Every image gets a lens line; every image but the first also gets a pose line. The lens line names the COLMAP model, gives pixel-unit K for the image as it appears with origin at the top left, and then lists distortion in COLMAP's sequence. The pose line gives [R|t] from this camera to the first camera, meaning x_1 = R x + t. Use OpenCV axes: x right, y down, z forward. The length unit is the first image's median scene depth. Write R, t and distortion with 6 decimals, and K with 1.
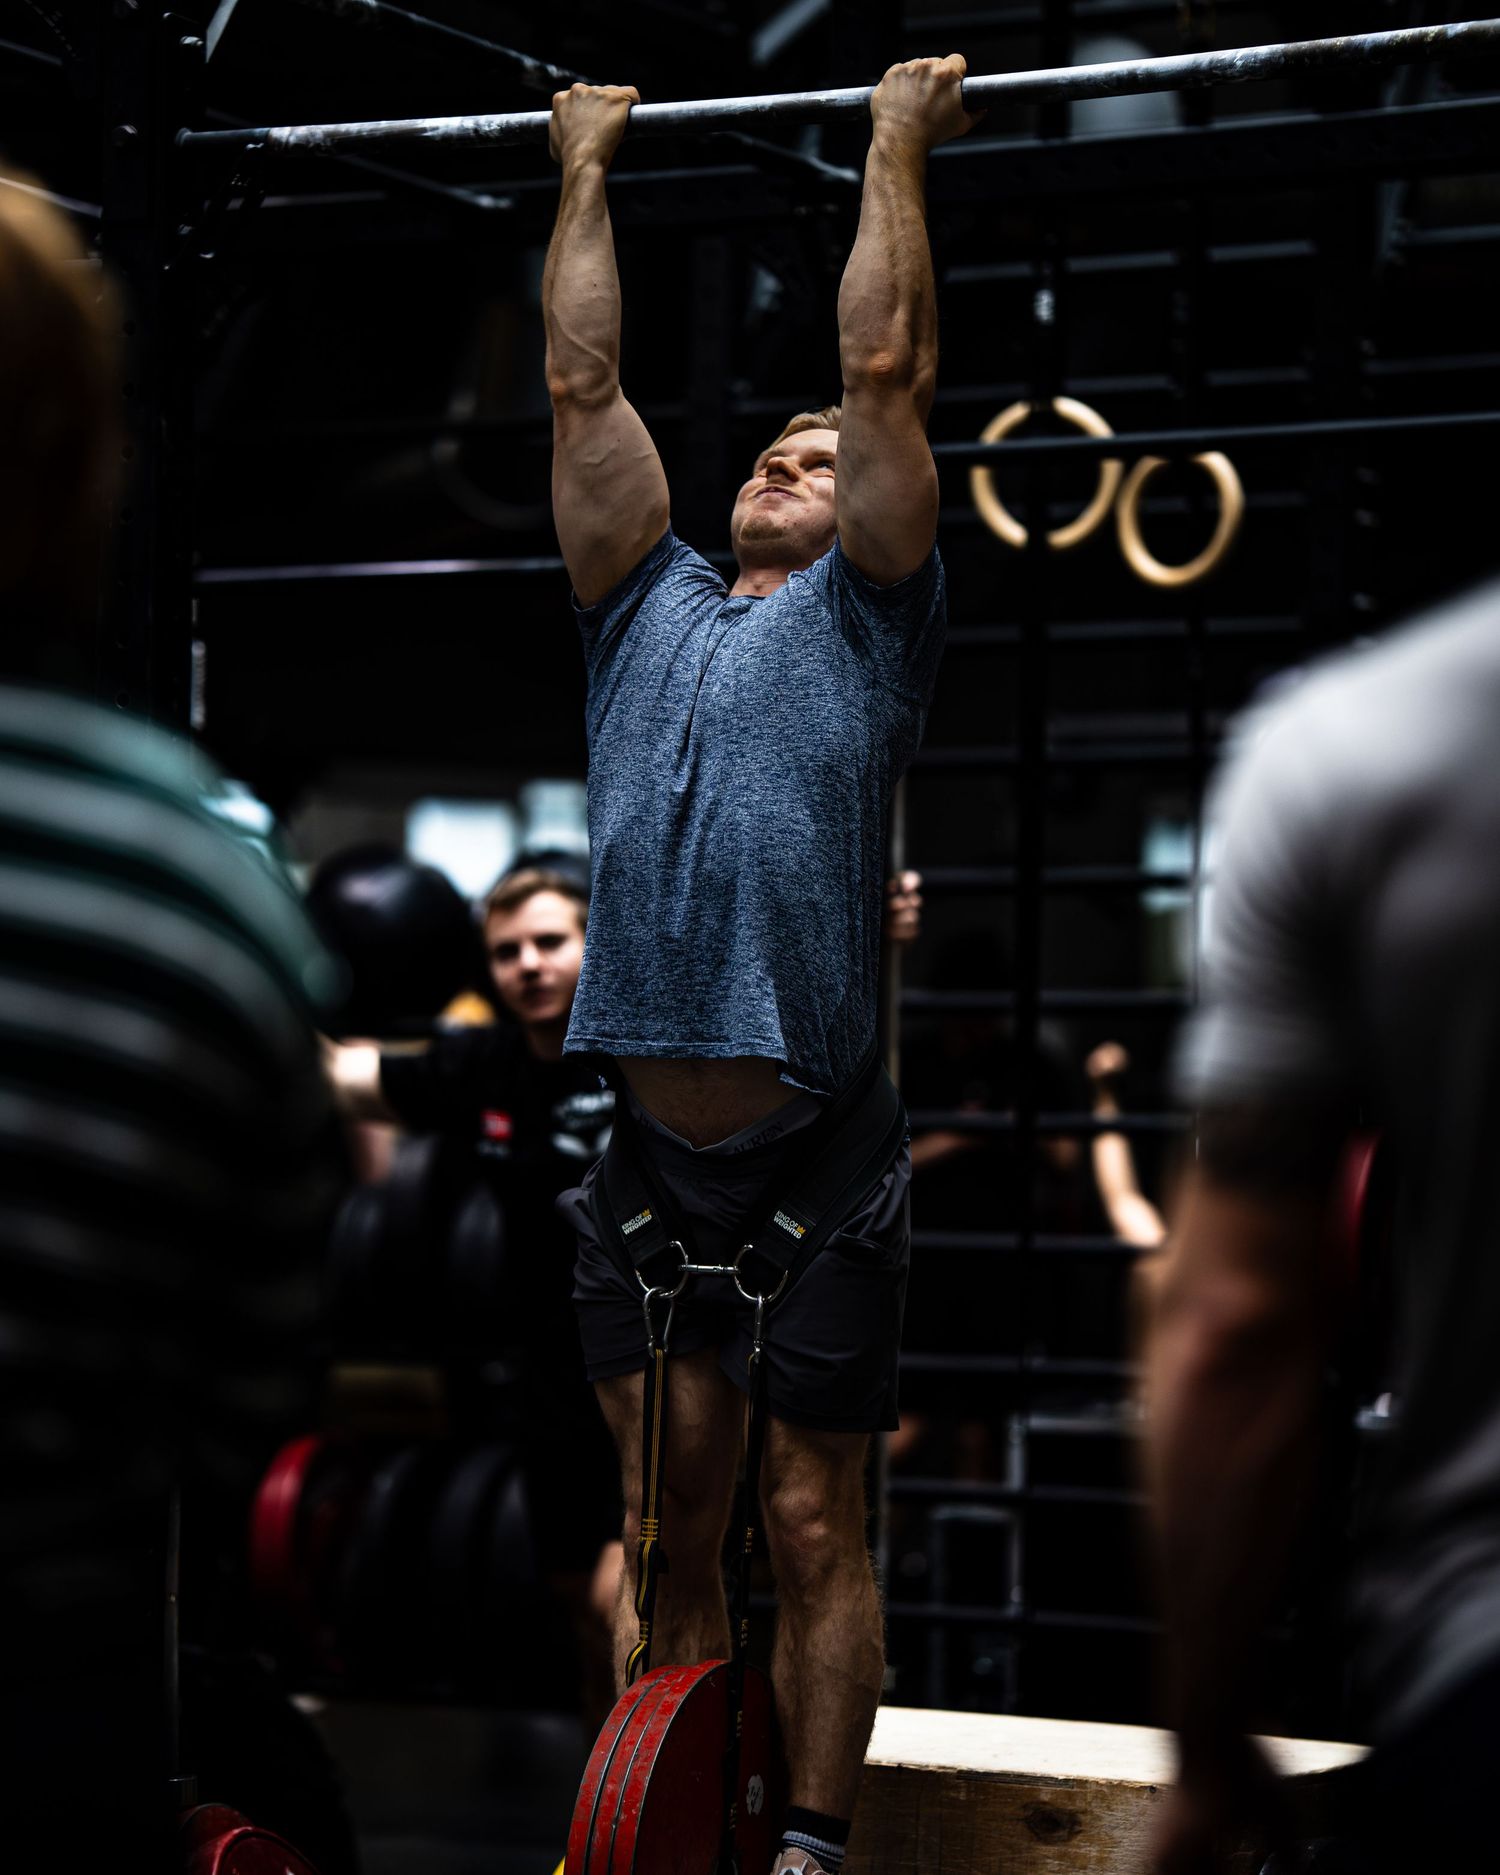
lens RADIAL K [[5823.0, 0, 711.0], [0, 5823.0, 881.0], [0, 0, 1]] dist [0.928653, 0.000000]
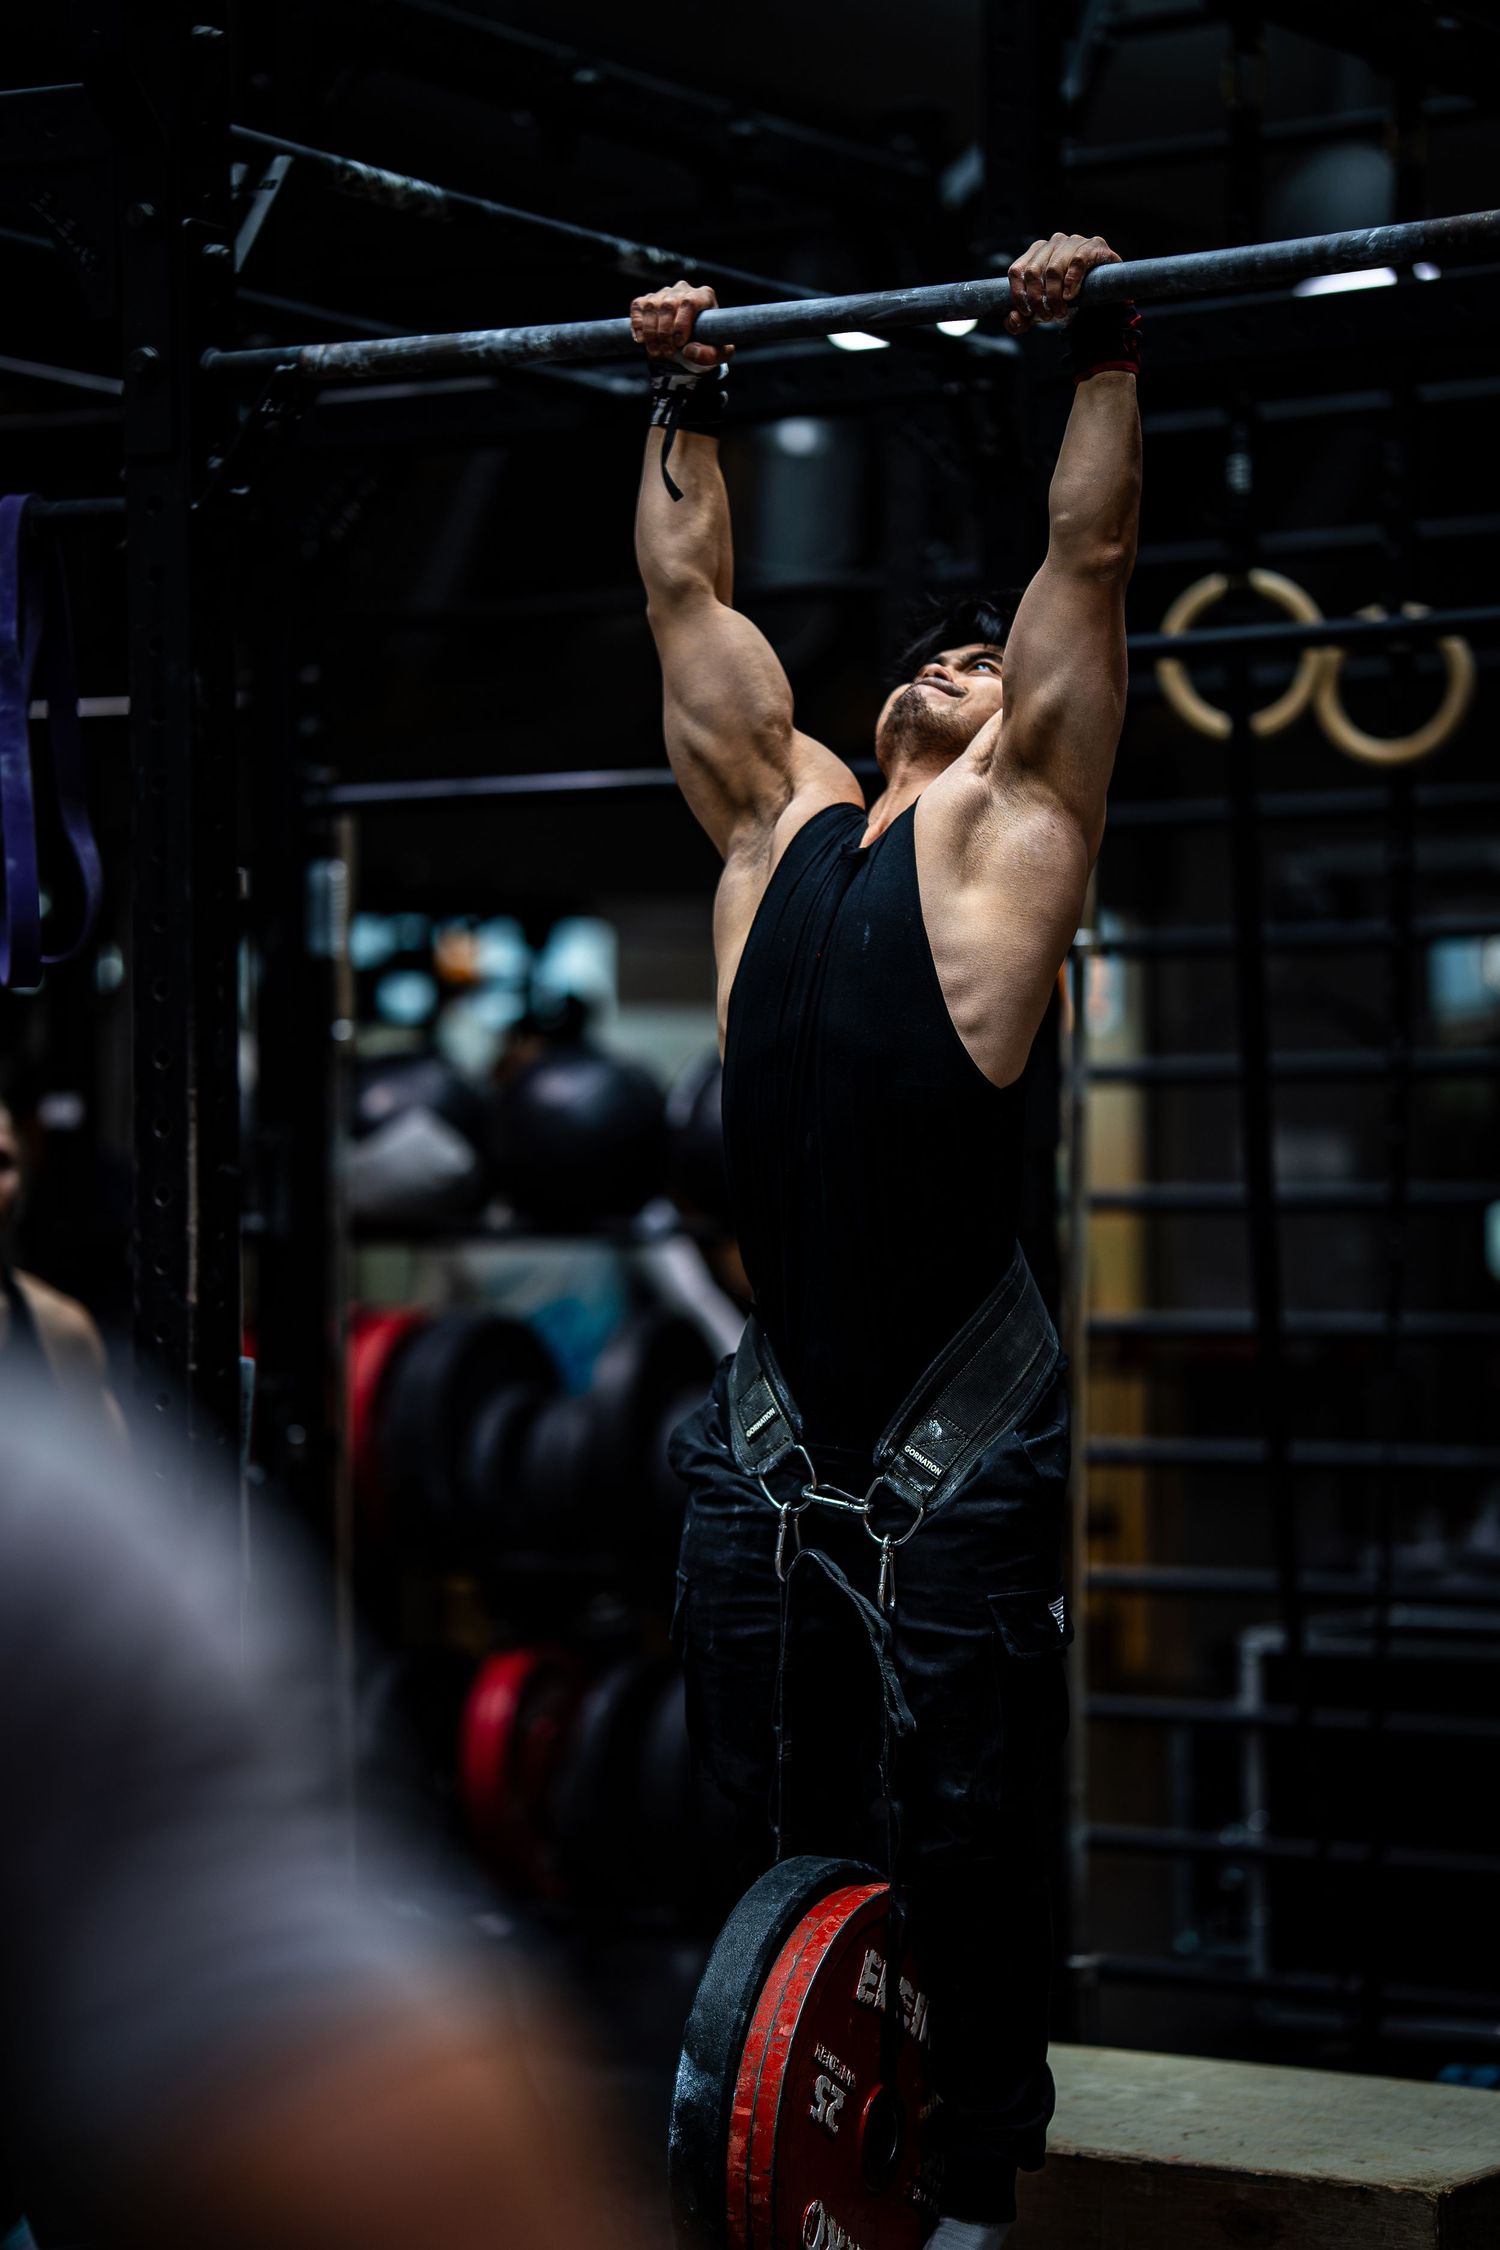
lens RADIAL K [[5531.6, 0, 732.9], [0, 5531.6, 1145.1], [0, 0, 1]] dist [0.867142, 0.000000]
pose [[0.997843, -0.024147, -0.061044, 0.039376], [0.026445, 0.998961, 0.037114, -0.036205], [0.060084, -0.038648, 0.997445, 0.148095]]
